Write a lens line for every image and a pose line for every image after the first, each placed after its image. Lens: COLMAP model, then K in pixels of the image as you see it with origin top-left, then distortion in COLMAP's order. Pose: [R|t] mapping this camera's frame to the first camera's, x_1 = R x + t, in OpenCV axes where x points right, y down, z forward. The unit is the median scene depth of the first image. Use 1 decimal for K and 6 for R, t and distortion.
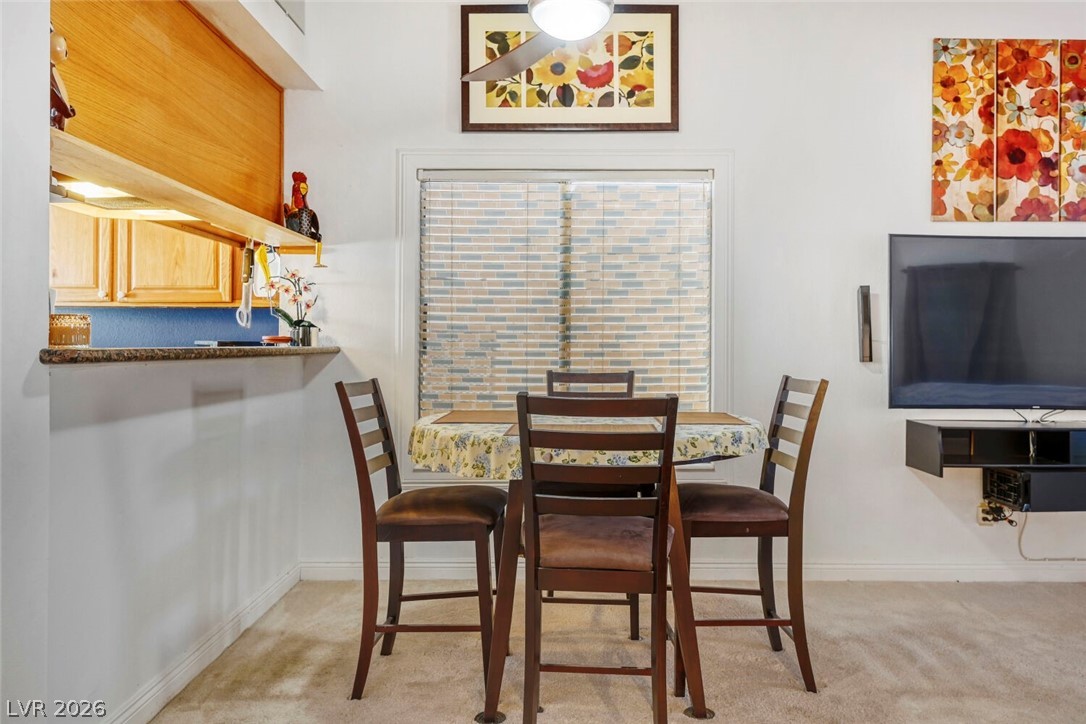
lens RADIAL K [[811.8, 0, 574.4], [0, 811.8, 349.4], [0, 0, 1]] dist [0.023807, -0.021664]
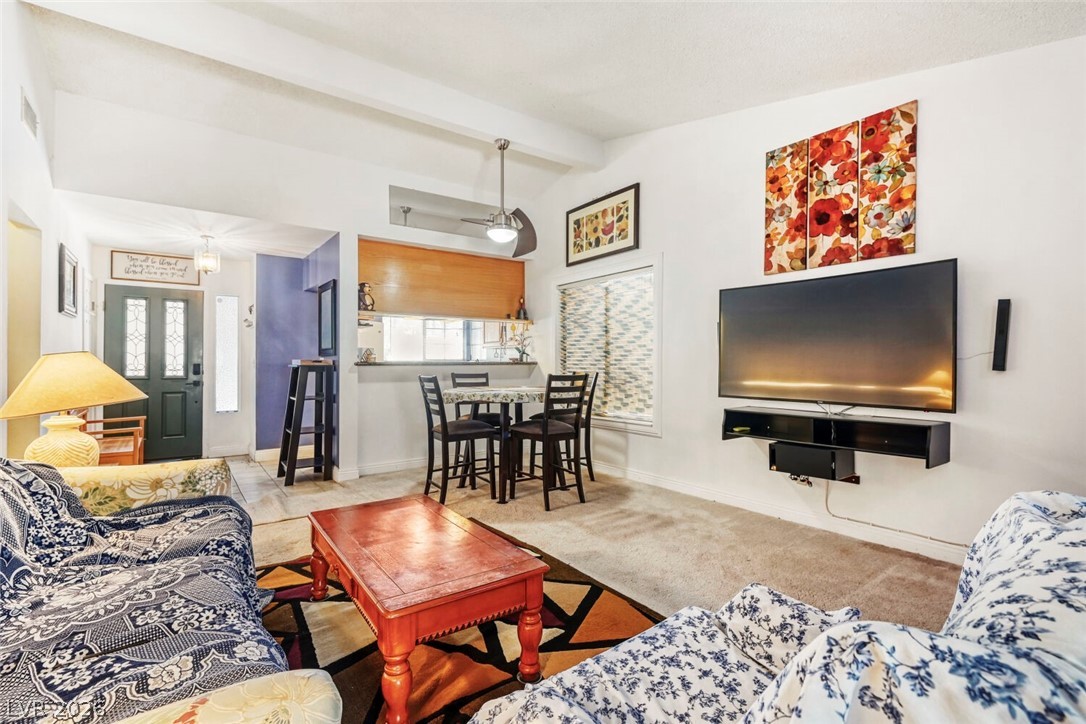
lens RADIAL K [[497.6, 0, 533.8], [0, 497.6, 377.6], [0, 0, 1]] dist [-0.002491, -0.001652]
pose [[0.559632, 0.022104, -0.828446, 0.967629], [-0.003175, 0.999694, 0.024529, 0.010165], [0.828735, -0.011097, 0.559531, 0.131685]]
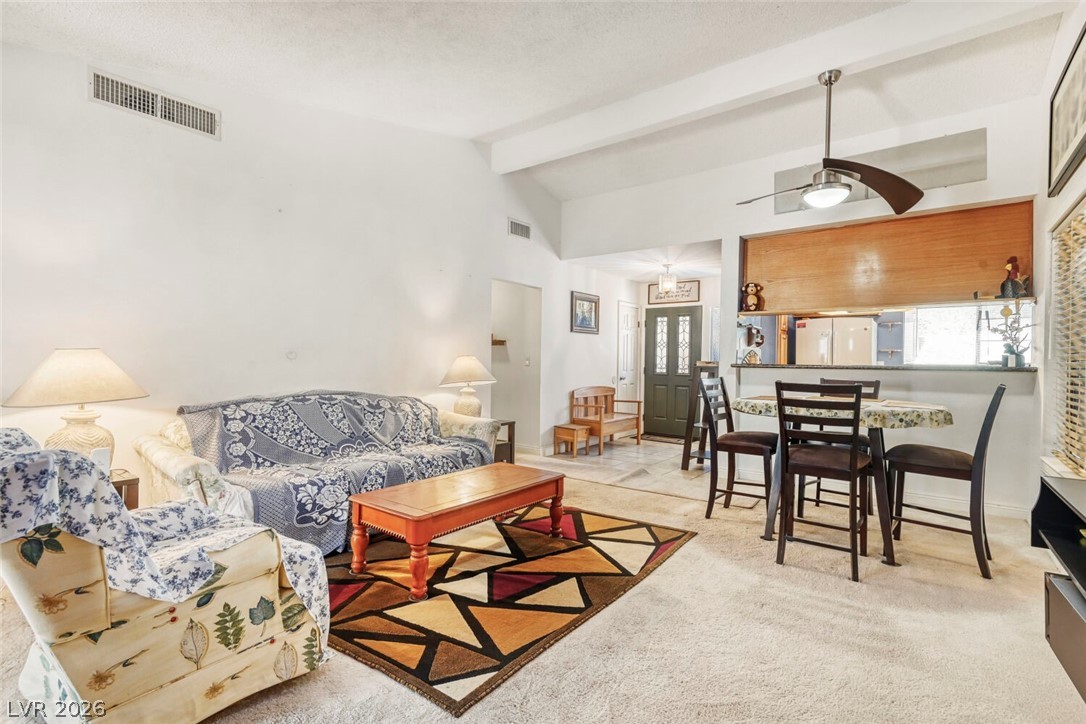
lens RADIAL K [[512.6, 0, 537.3], [0, 512.6, 368.5], [0, 0, 1]] dist [0.033661, -0.018079]
pose [[-0.620206, 0.001028, -0.784438, 0.996637], [-0.020133, 0.999649, 0.017227, 0.003177], [0.784181, 0.026477, -0.619968, 0.863651]]
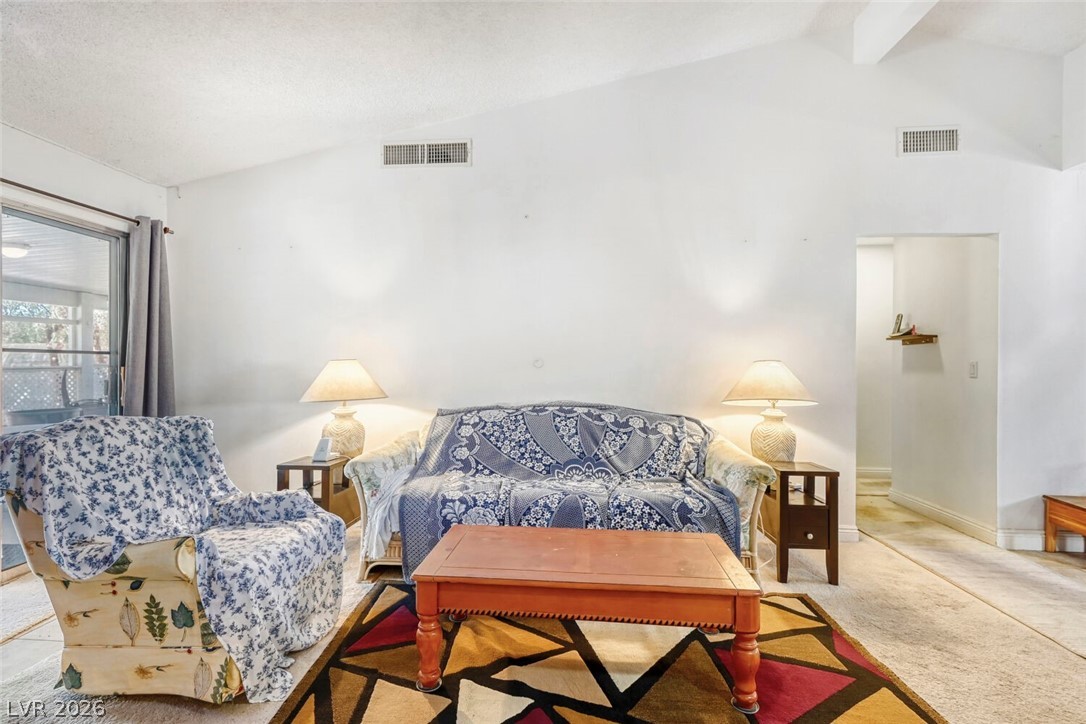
lens RADIAL K [[512.6, 0, 541.1], [0, 512.6, 368.9], [0, 0, 1]] dist [0.033661, -0.018079]
pose [[-0.995778, -0.009135, 0.091334, 0.462337], [-0.007864, 0.999867, 0.014266, 0.001143], [-0.091452, 0.013487, -0.995718, 0.824761]]
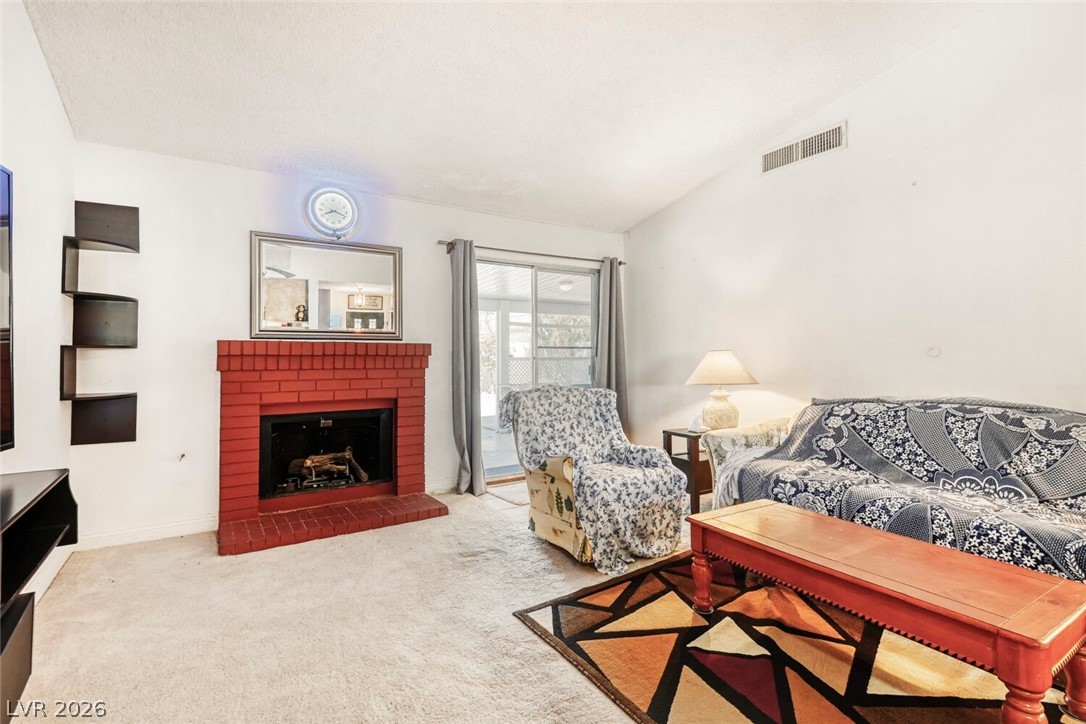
lens RADIAL K [[512.6, 0, 535.6], [0, 512.6, 349.0], [0, 0, 1]] dist [0.033661, -0.018079]
pose [[-0.516675, 0.005905, 0.856161, 0.200469], [0.004553, 0.999981, -0.004150, 0.000377], [-0.856170, 0.001754, -0.516692, 0.836396]]
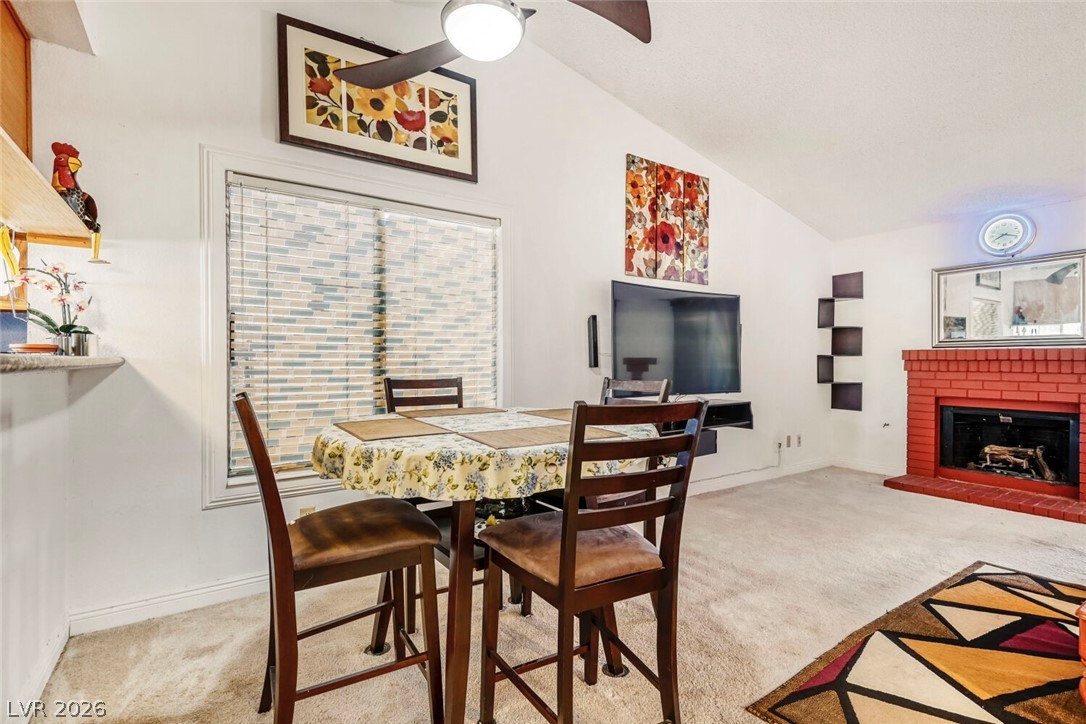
lens RADIAL K [[512.6, 0, 545.6], [0, 512.6, 365.9], [0, 0, 1]] dist [0.033661, -0.018079]
pose [[0.832458, -0.009261, 0.554010, -0.219336], [0.004085, 0.999936, 0.010578, 0.002153], [-0.554073, -0.006543, 0.832443, 0.285548]]
